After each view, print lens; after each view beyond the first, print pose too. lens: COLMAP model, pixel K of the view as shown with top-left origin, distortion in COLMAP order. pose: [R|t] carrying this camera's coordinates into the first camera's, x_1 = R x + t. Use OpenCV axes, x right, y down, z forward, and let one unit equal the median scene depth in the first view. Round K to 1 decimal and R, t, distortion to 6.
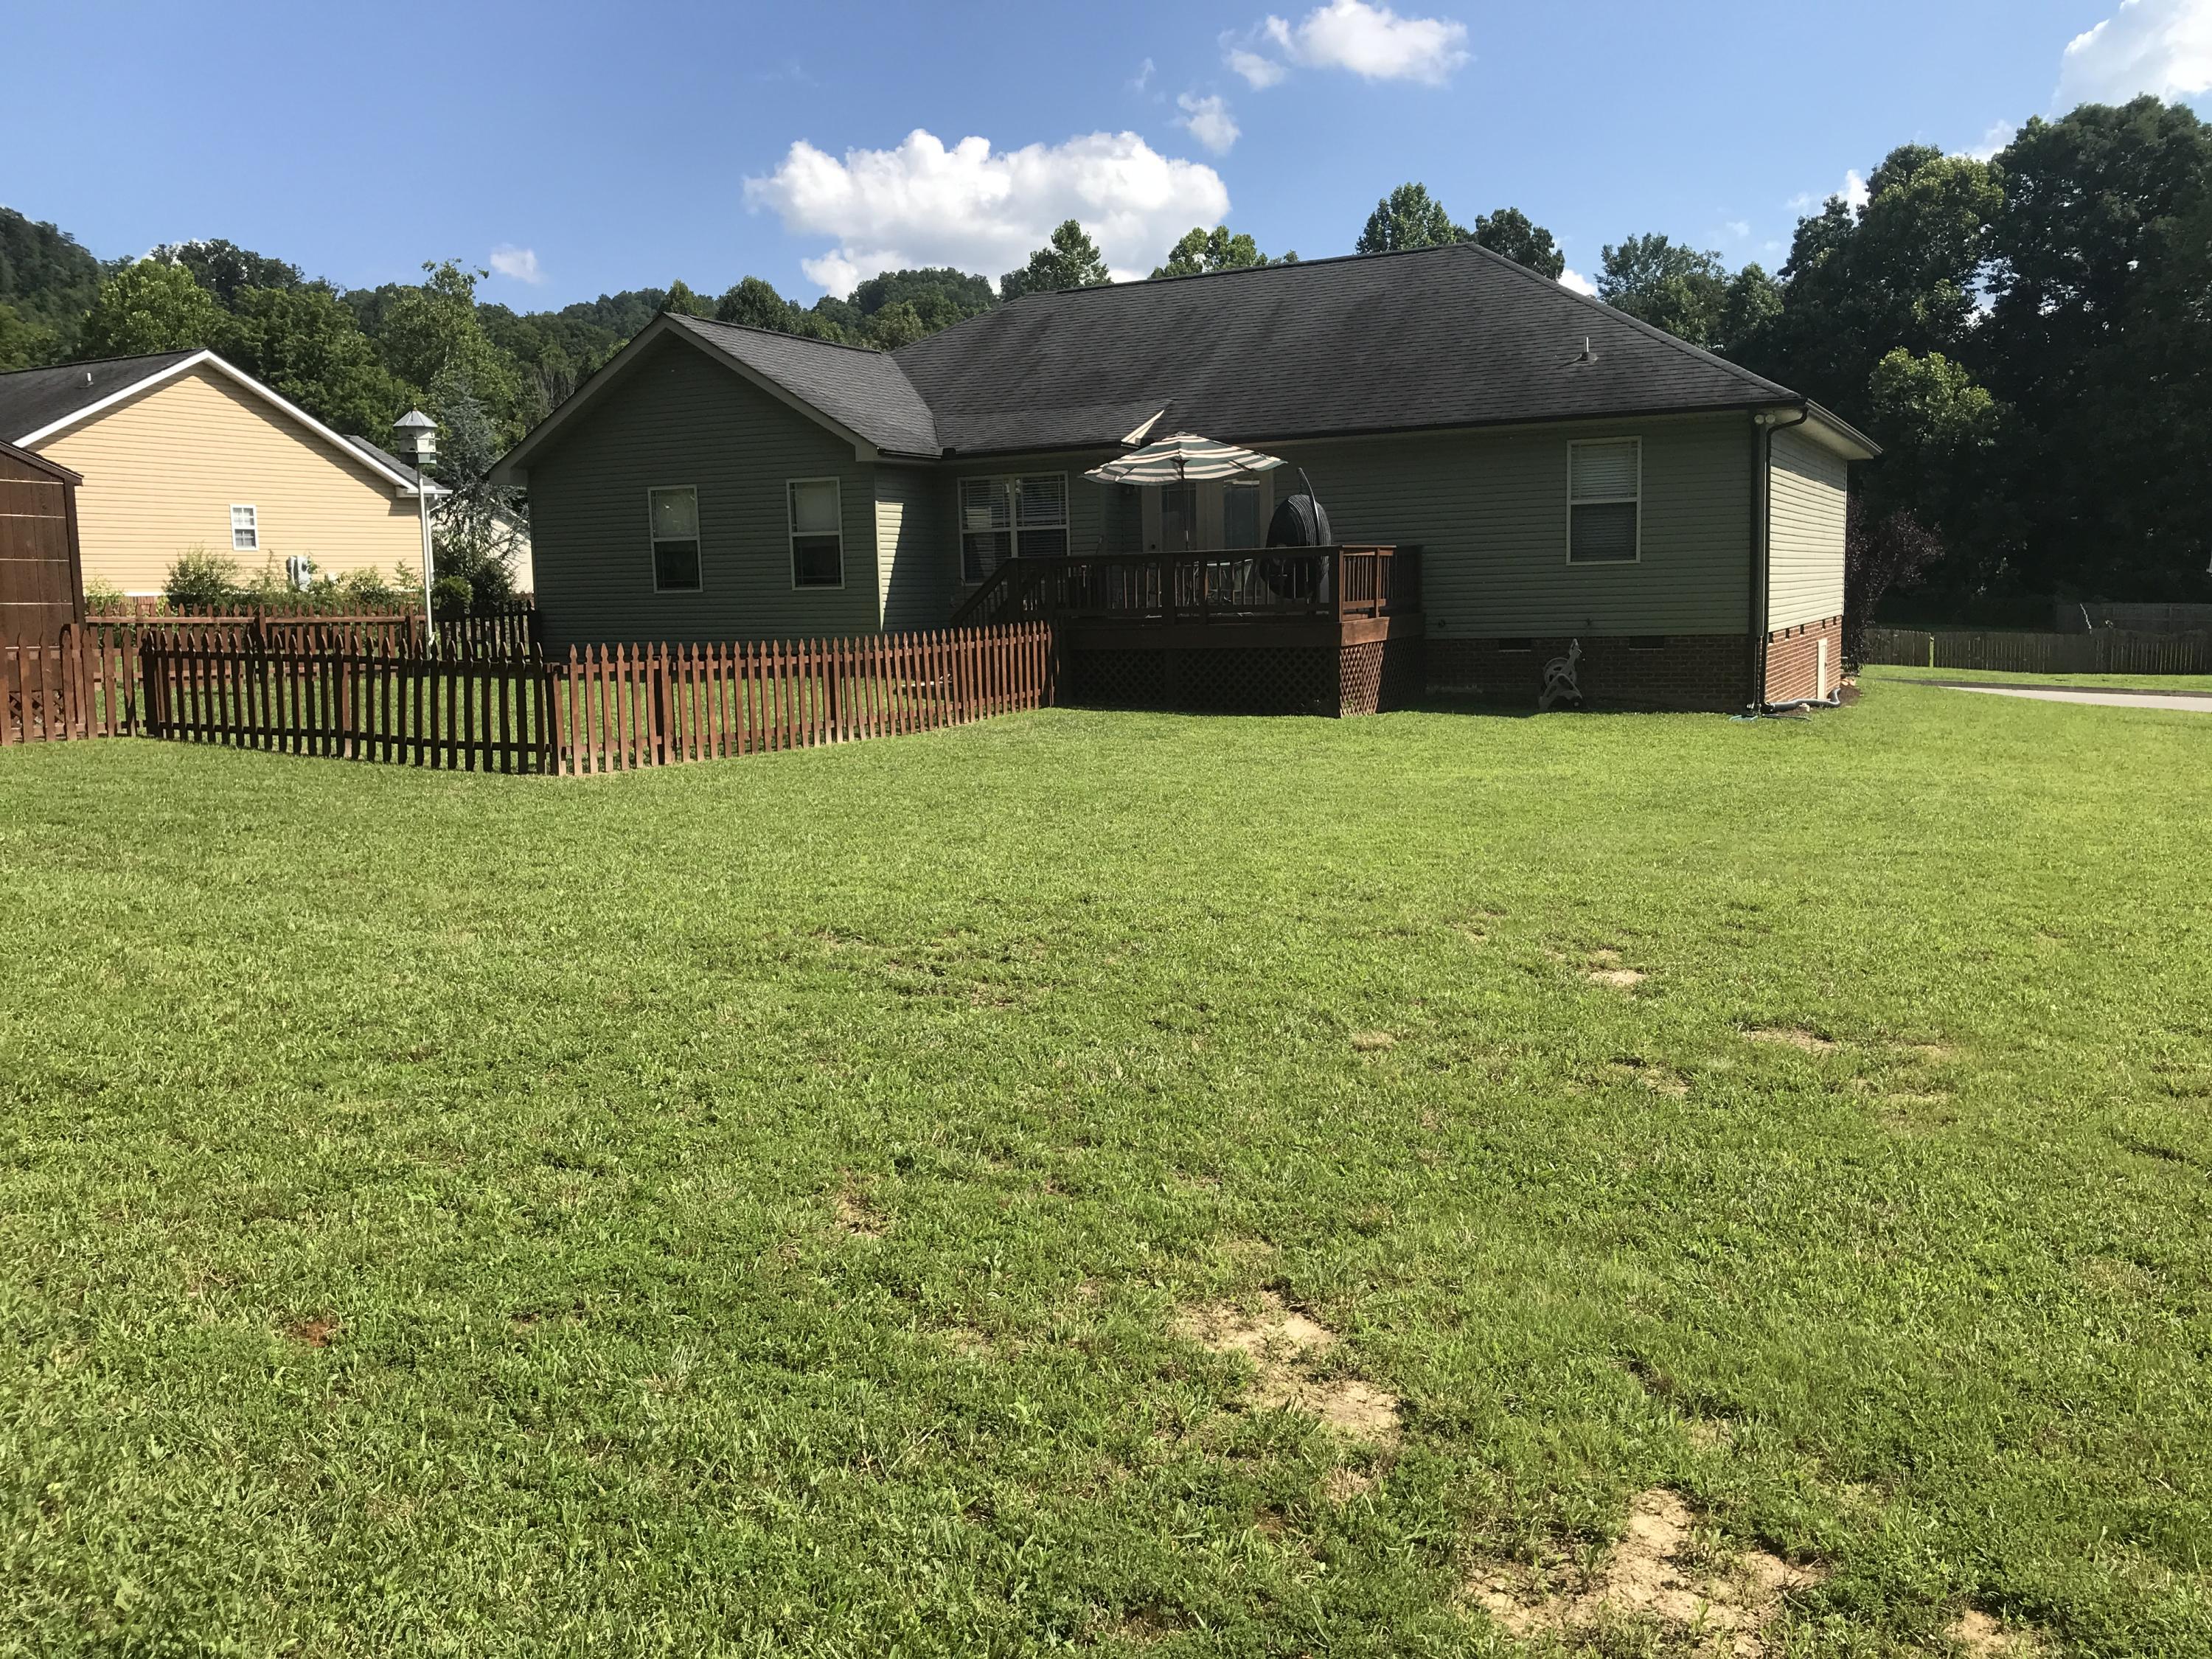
lens RADIAL K [[1812.9, 0, 1110.4], [0, 1812.9, 825.5], [0, 0, 1]] dist [0.027397, -0.044566]
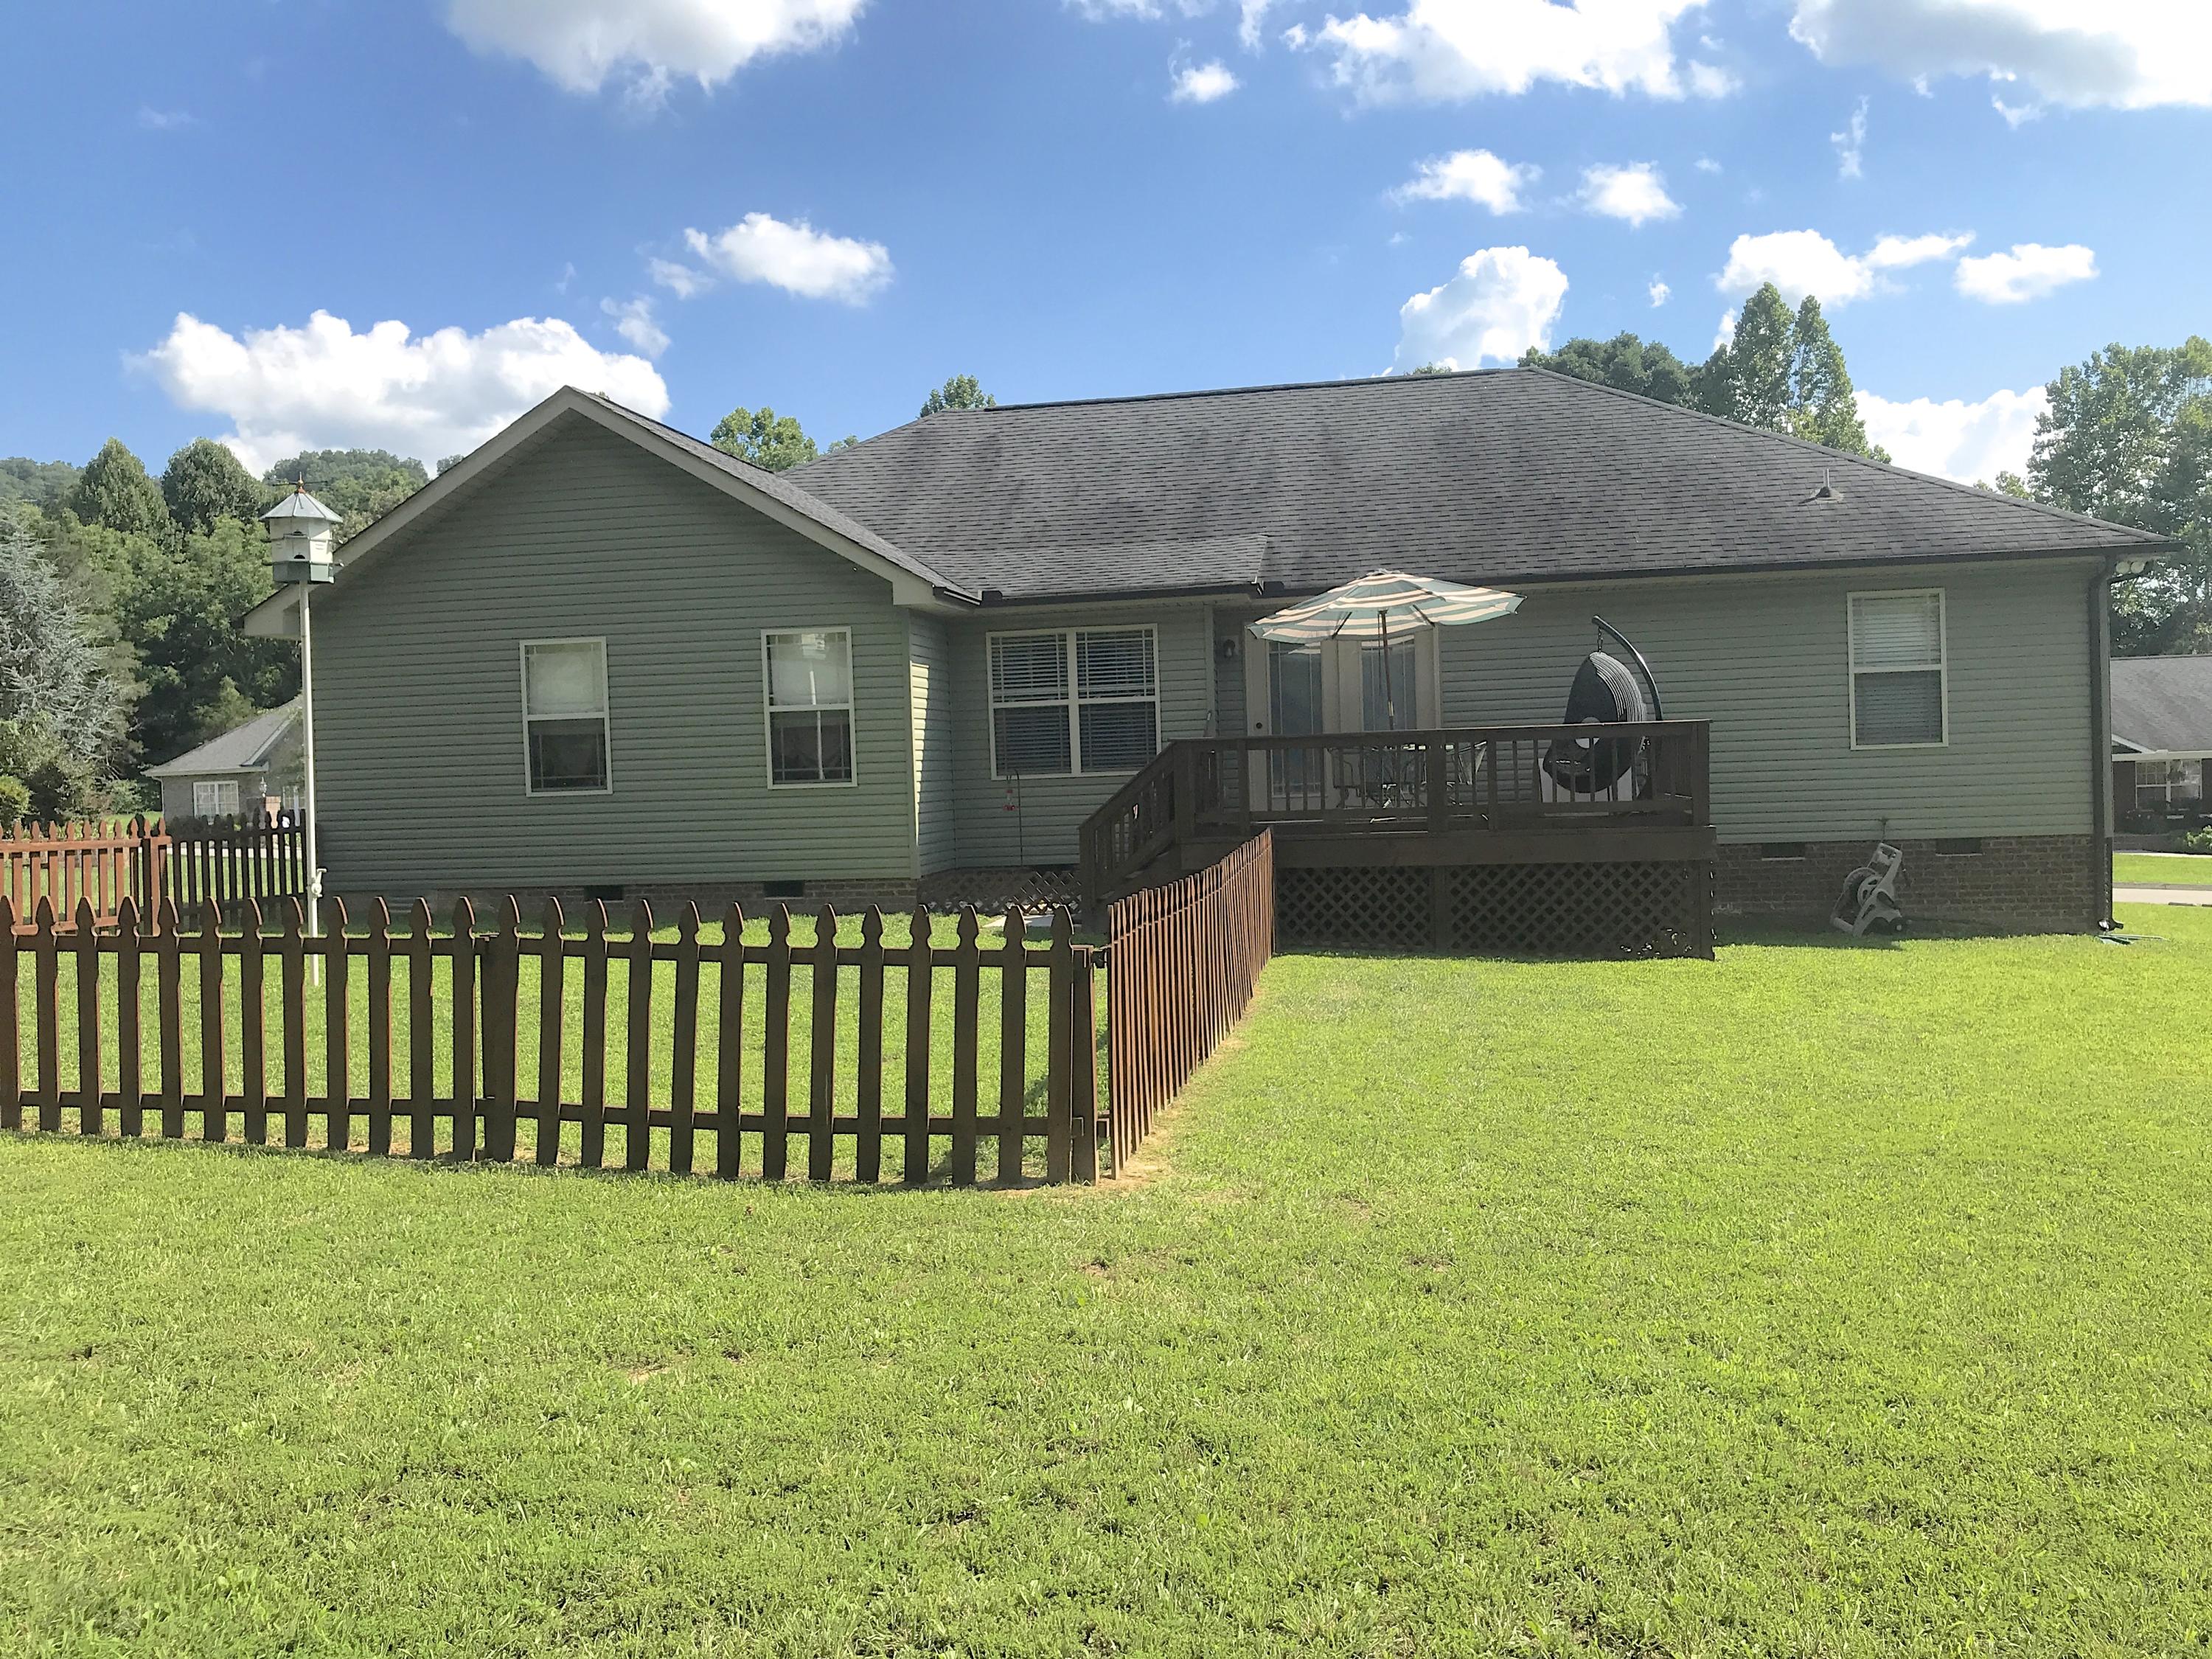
lens RADIAL K [[1812.9, 0, 1096.4], [0, 1812.9, 832.5], [0, 0, 1]] dist [0.027397, -0.044566]
pose [[0.955237, -0.016033, 0.295407, -0.066960], [0.046499, 0.994256, -0.096399, -0.010825], [-0.292165, 0.105820, 0.950496, 0.081316]]
